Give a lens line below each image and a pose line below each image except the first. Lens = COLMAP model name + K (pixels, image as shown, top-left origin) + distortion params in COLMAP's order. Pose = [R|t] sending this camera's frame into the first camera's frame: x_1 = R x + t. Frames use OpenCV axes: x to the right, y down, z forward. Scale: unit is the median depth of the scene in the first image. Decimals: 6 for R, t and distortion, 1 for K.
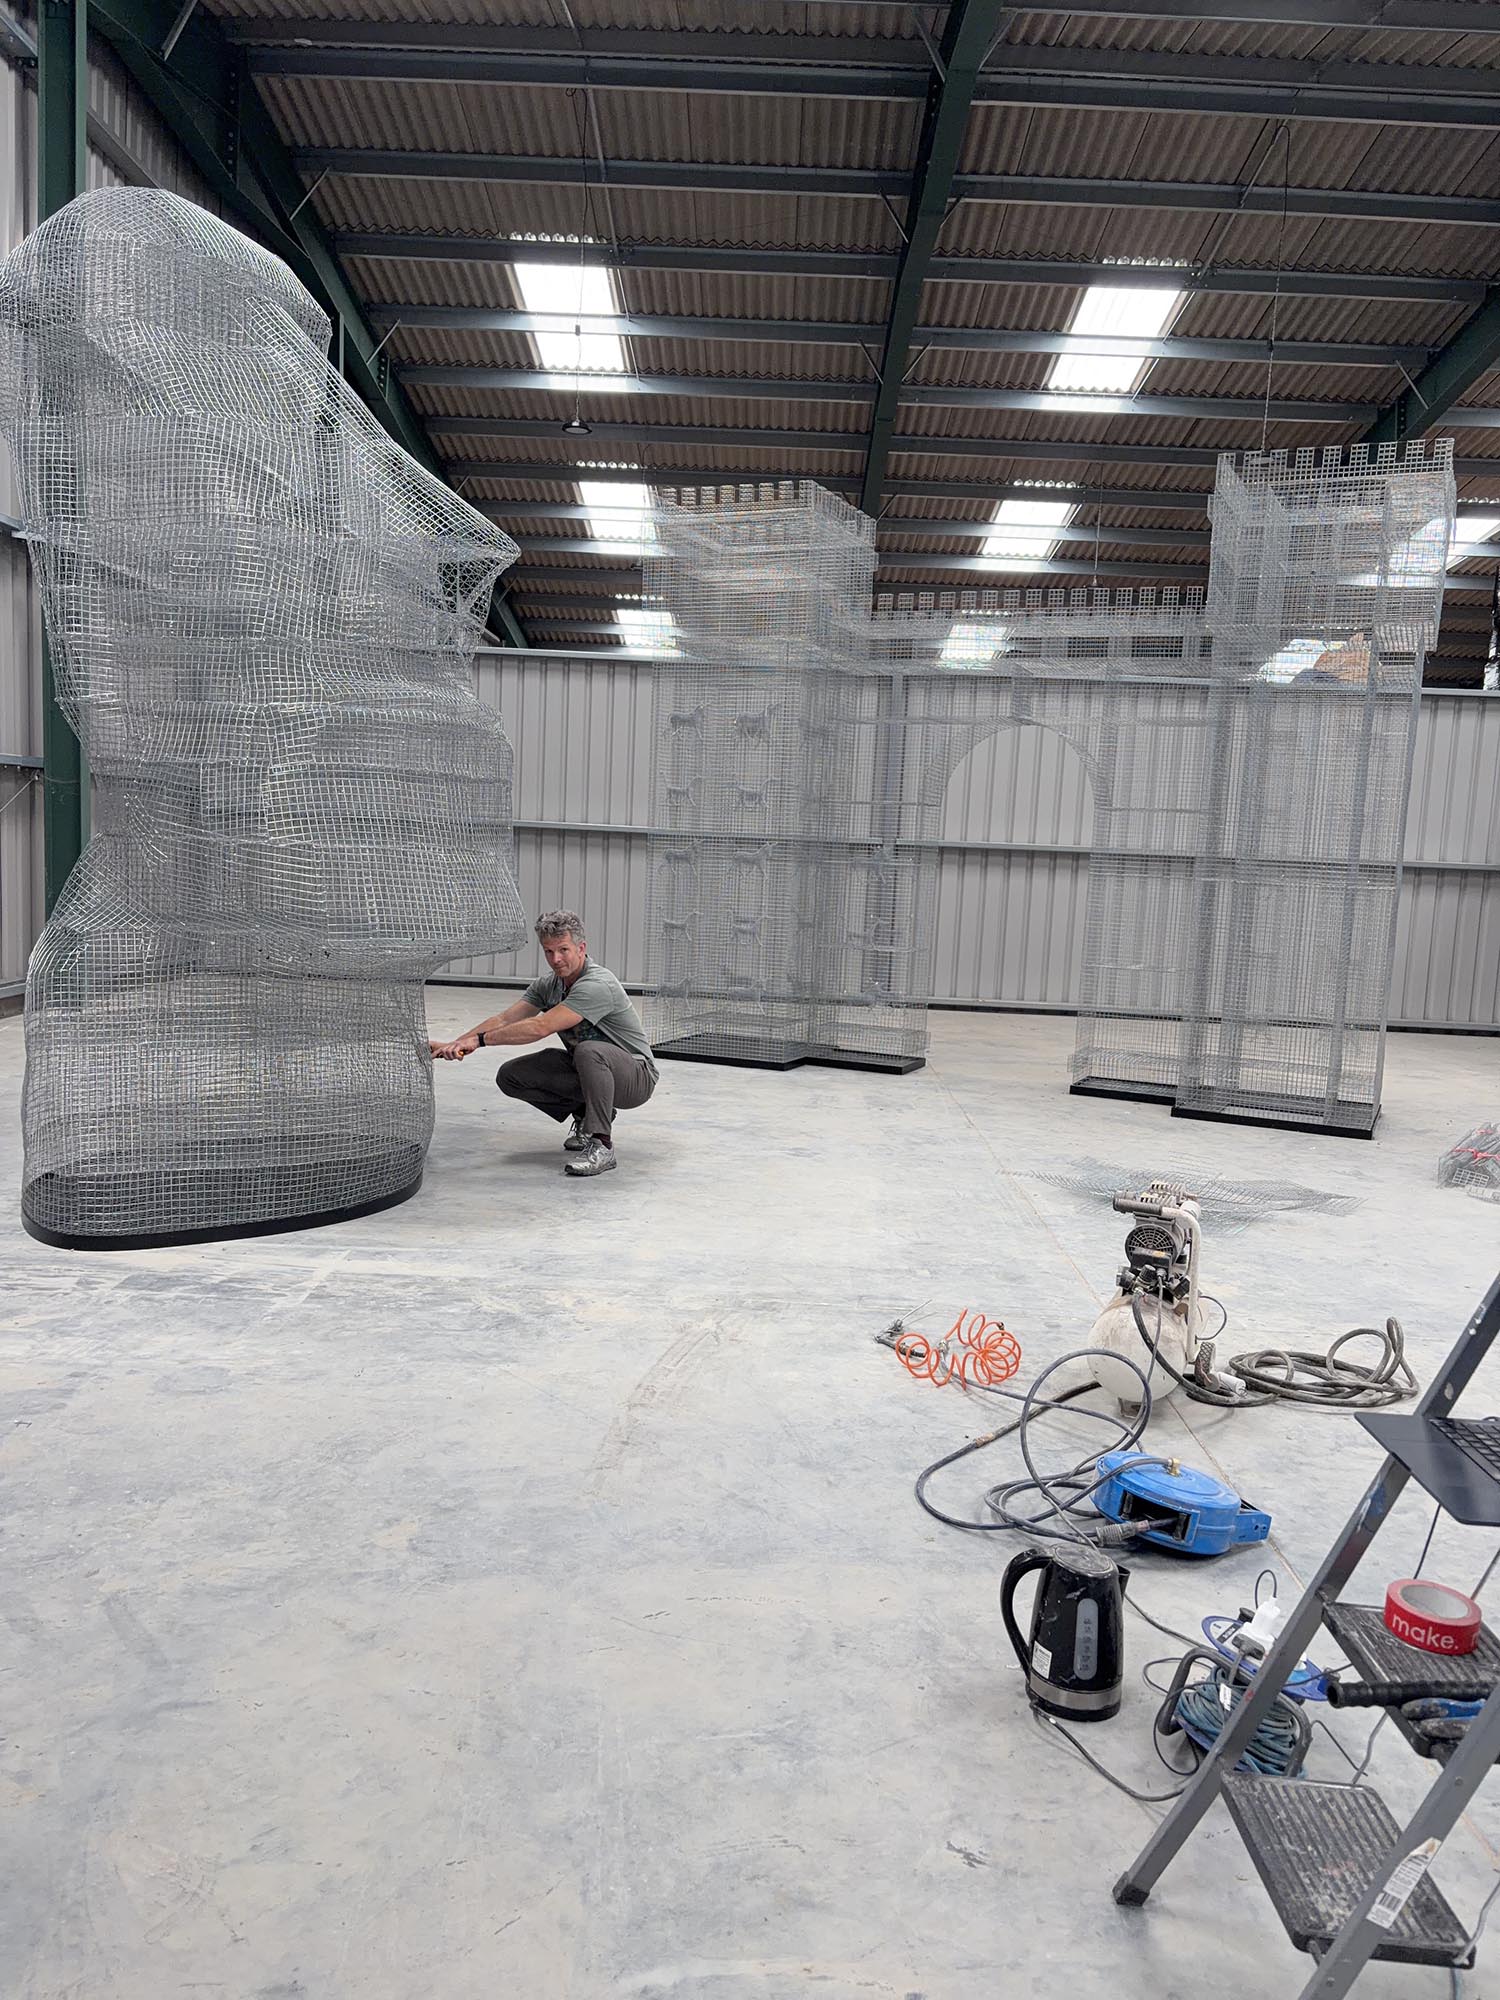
lens RADIAL K [[1570.6, 0, 750.0], [0, 1570.6, 1000.0], [0, 0, 1]] dist [0.068193, -0.002309]
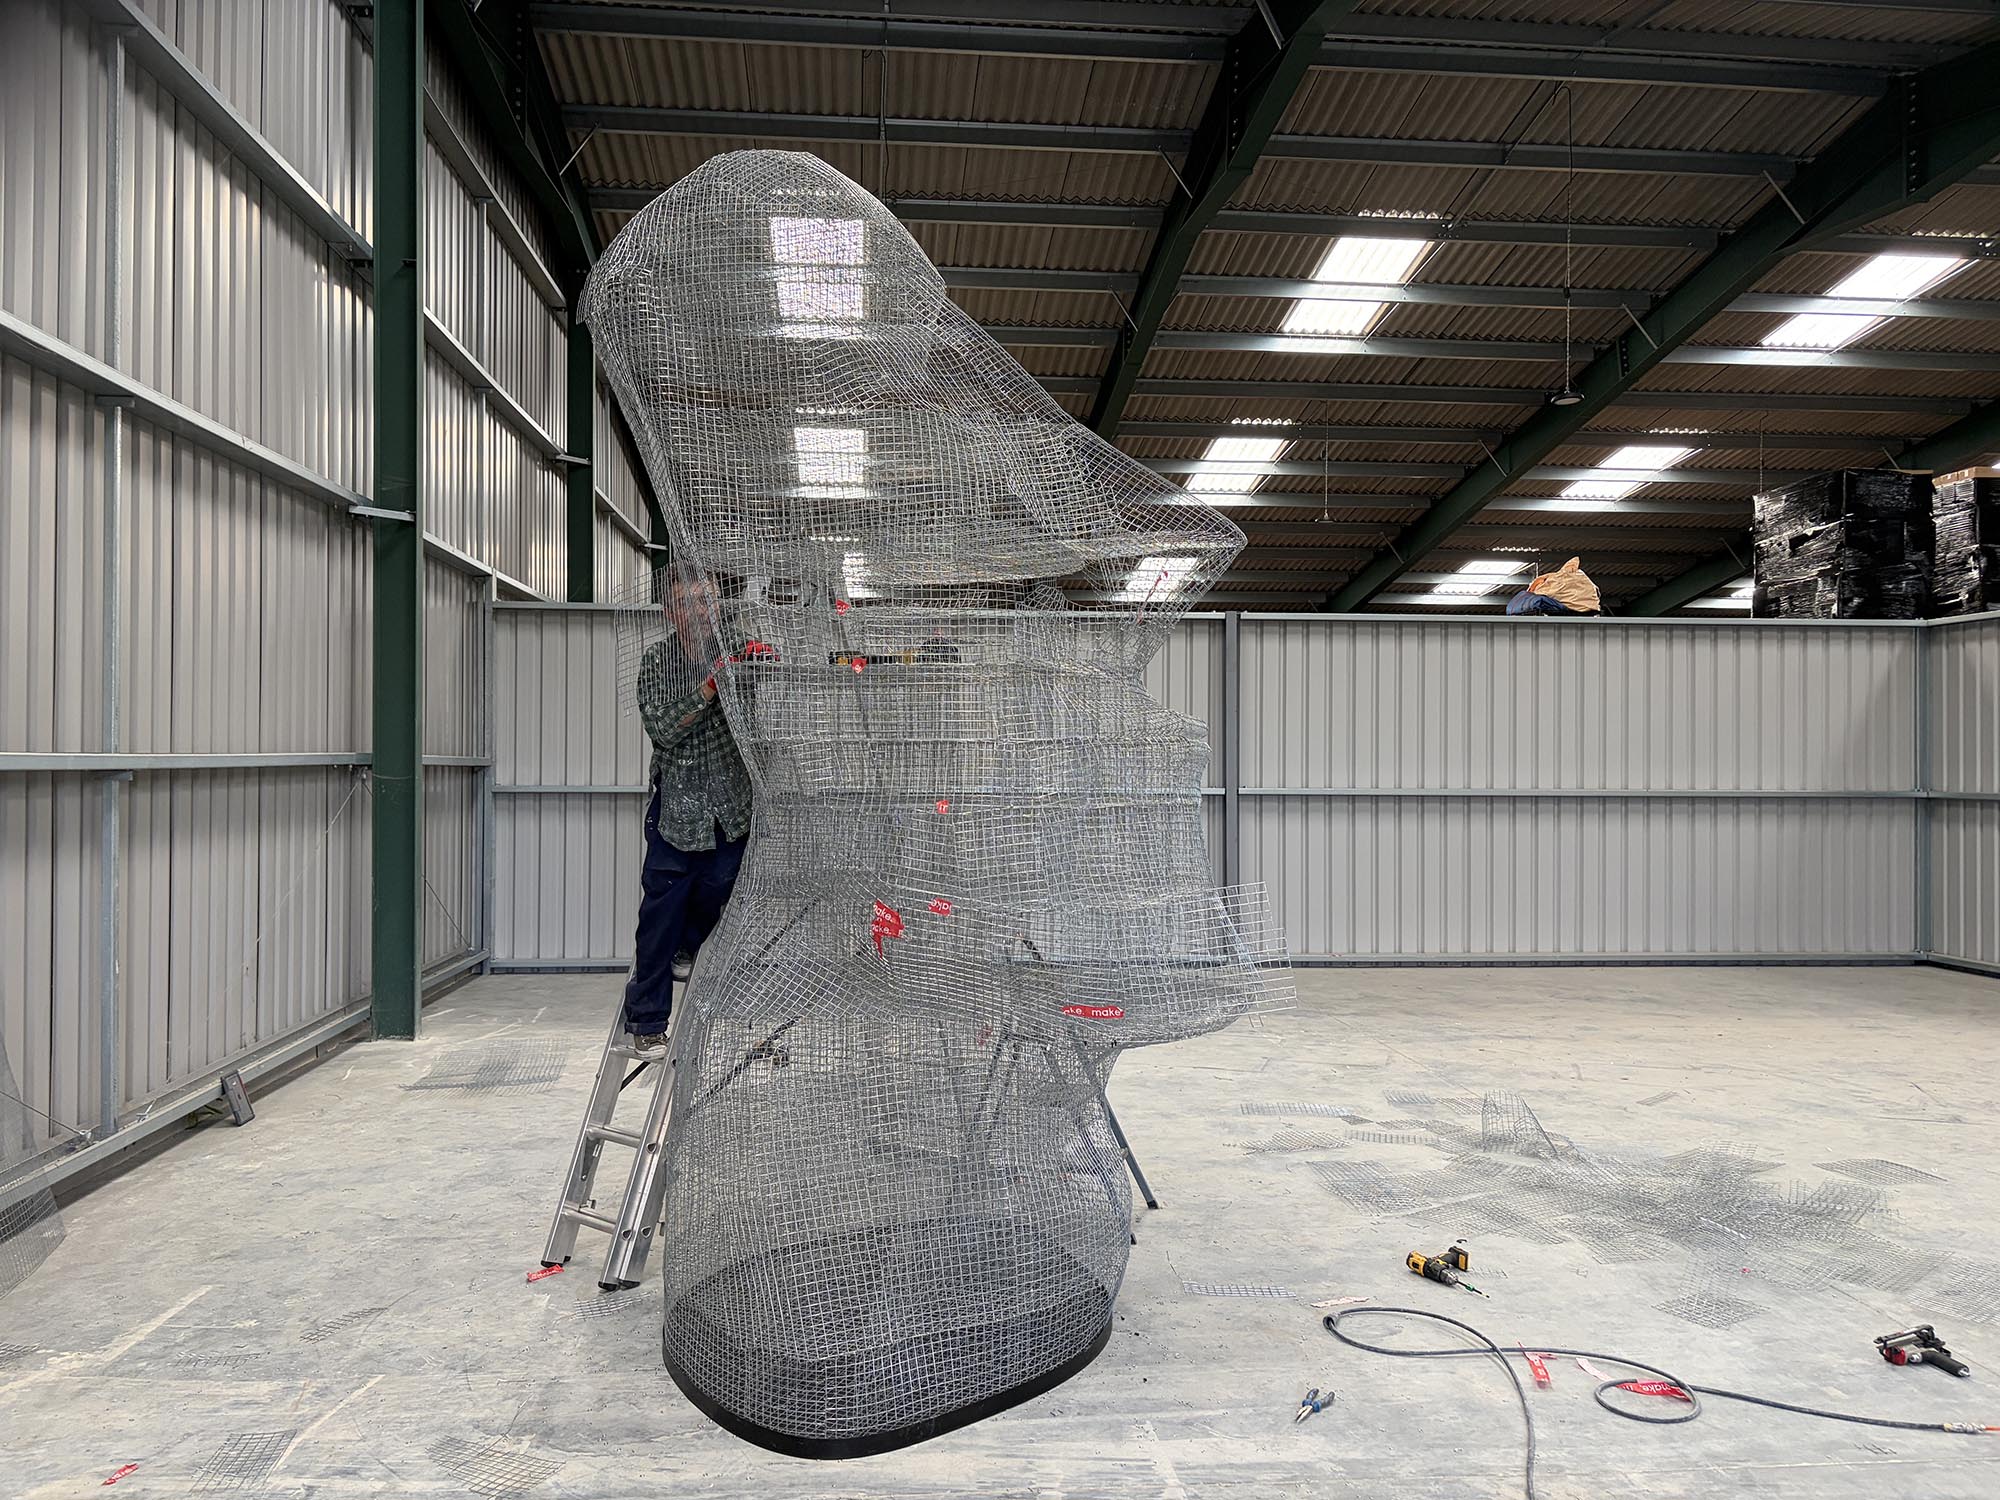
lens RADIAL K [[1570.6, 0, 1000.0], [0, 1570.6, 750.0], [0, 0, 1]] dist [0.068193, -0.002309]
pose [[0.990186, -0.047289, 0.131512, -0.145207], [0.060264, 0.993508, -0.096493, -0.036934], [-0.126095, 0.103472, 0.986607, 0.062915]]
